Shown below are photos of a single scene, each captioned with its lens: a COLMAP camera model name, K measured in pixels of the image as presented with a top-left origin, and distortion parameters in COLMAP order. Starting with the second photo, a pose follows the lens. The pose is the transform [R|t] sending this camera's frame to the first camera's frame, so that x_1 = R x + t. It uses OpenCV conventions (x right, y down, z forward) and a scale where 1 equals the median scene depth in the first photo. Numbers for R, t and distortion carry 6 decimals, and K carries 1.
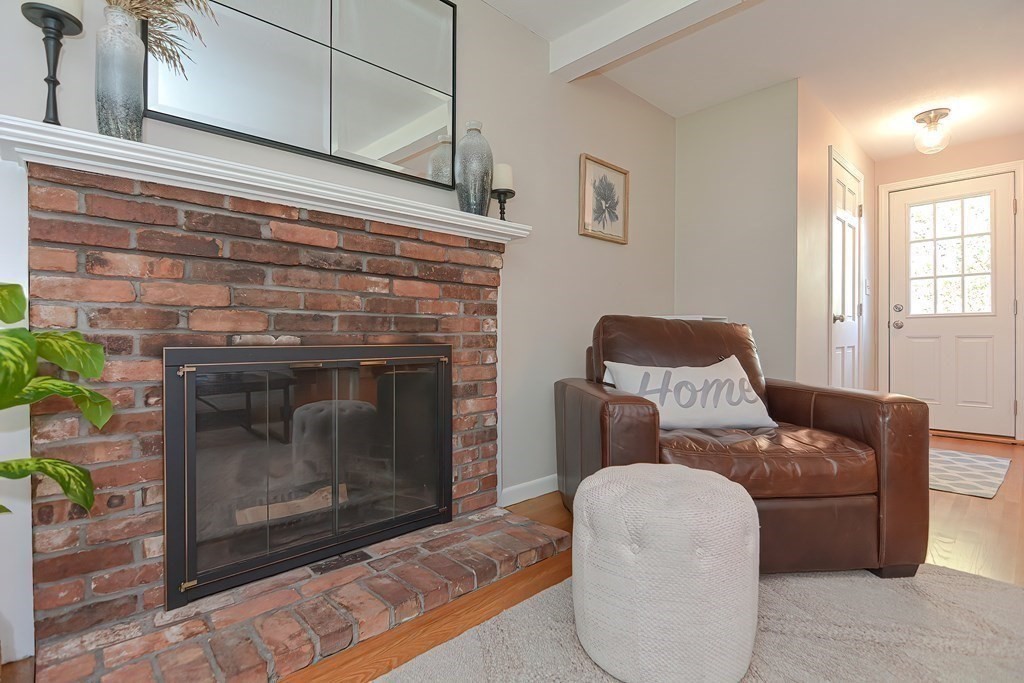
lens RADIAL K [[501.6, 0, 506.5], [0, 501.6, 340.5], [0, 0, 1]] dist [-0.002254, -0.000751]
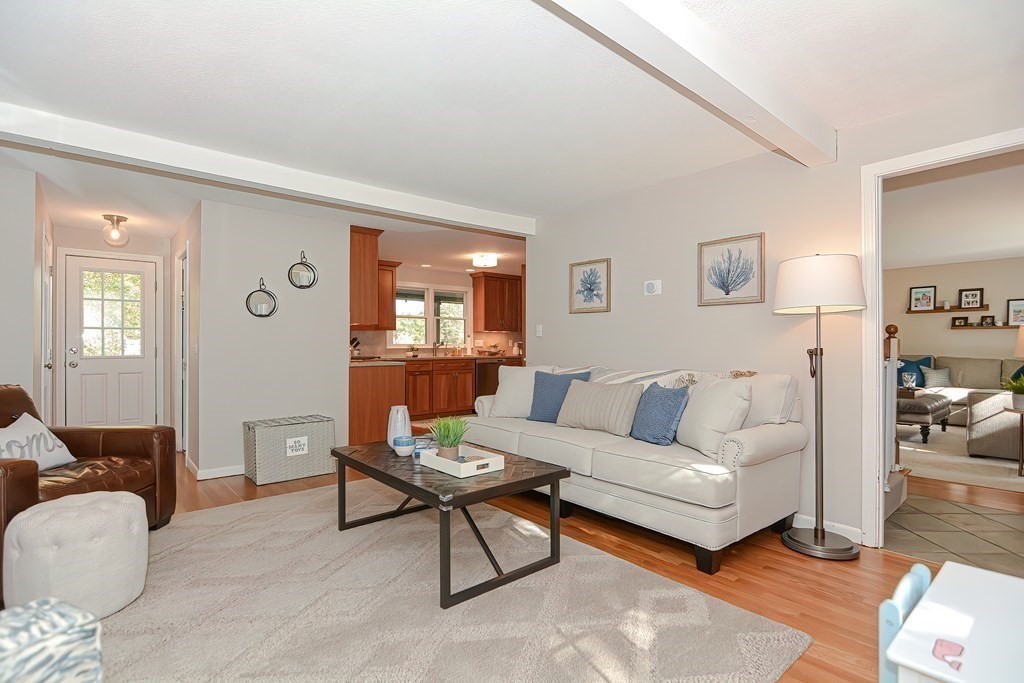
lens RADIAL K [[494.0, 0, 512.0], [0, 494.0, 341.5], [0, 0, 1]] dist [-0.003363, -0.001506]
pose [[0.057488, 0.009506, 0.998301, -0.797832], [0.011591, 0.999881, -0.010189, -0.138905], [-0.998279, 0.012157, 0.057371, -0.315557]]
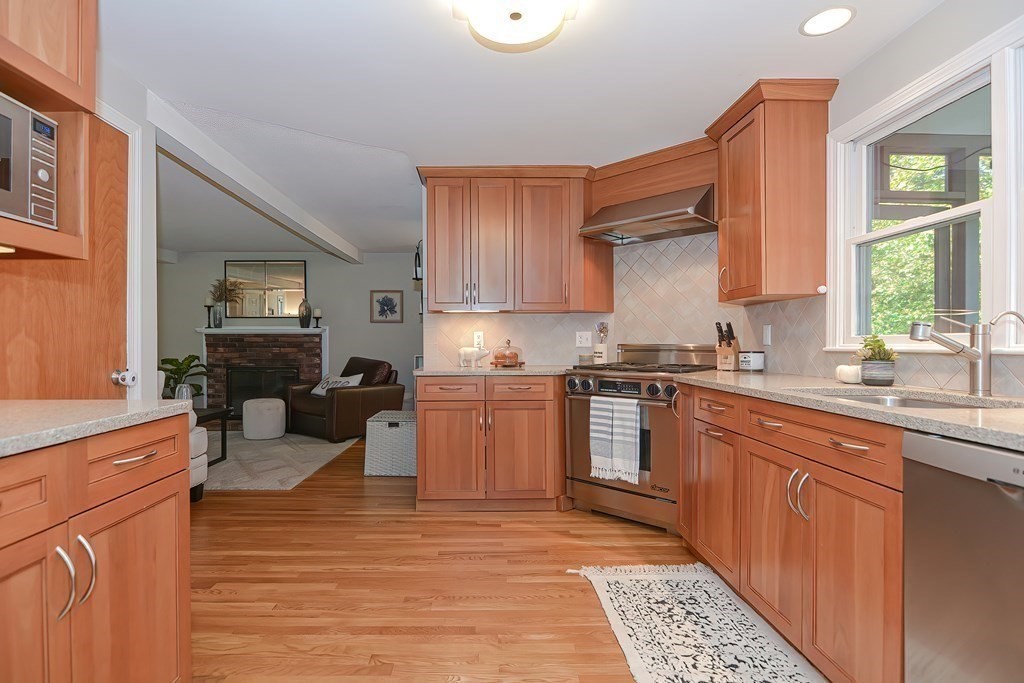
lens RADIAL K [[496.0, 0, 485.8], [0, 496.0, 343.6], [0, 0, 1]] dist [0.002276, -0.000817]
pose [[0.727332, 0.000474, -0.686286, 3.167022], [-0.005481, 0.999972, -0.005118, -0.138311], [0.686264, 0.007484, 0.727314, -0.556005]]
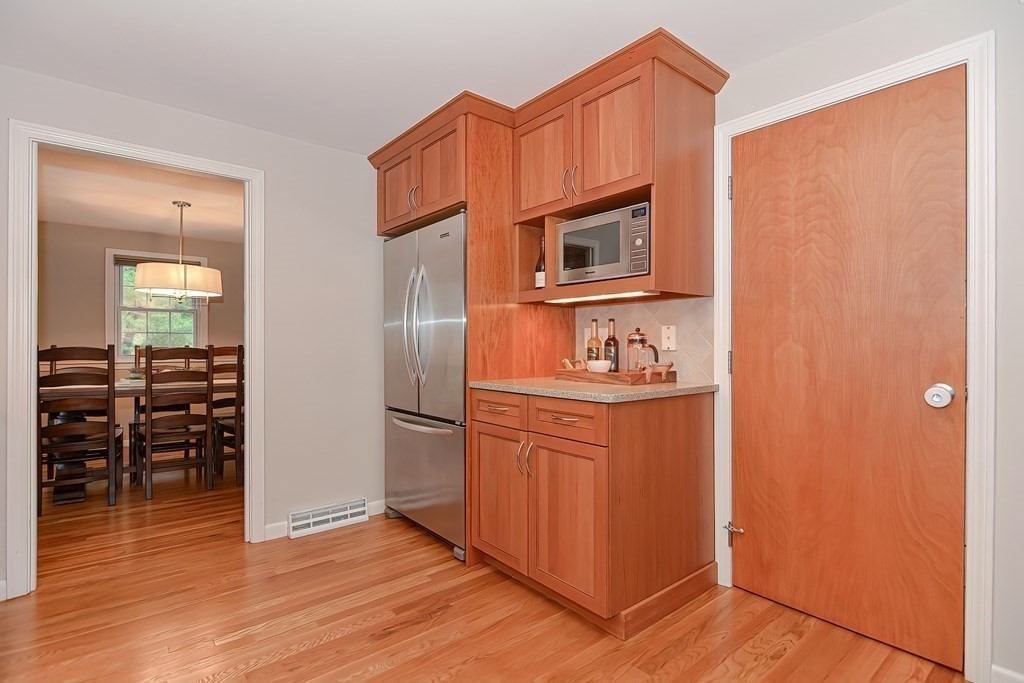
lens RADIAL K [[501.6, 0, 506.5], [0, 501.6, 340.5], [0, 0, 1]] dist [-0.002254, -0.000751]
pose [[-0.996899, 0.000494, 0.078689, 2.466504], [0.000965, 0.999982, 0.005950, -0.162505], [-0.078684, 0.006007, -0.996881, 0.615229]]
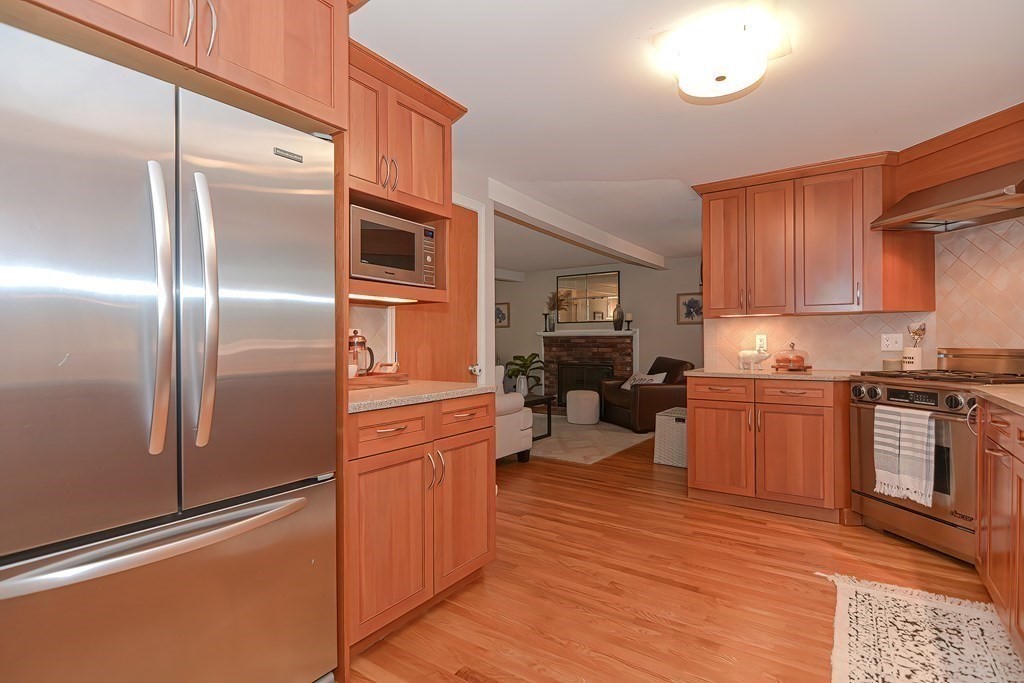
lens RADIAL K [[494.0, 0, 512.0], [0, 494.0, 341.5], [0, 0, 1]] dist [-0.003363, -0.001506]
pose [[0.204539, -0.000433, -0.978858, 3.521927], [-0.006300, 0.999979, -0.001759, -0.158941], [0.978838, 0.006527, 0.204532, -0.527686]]
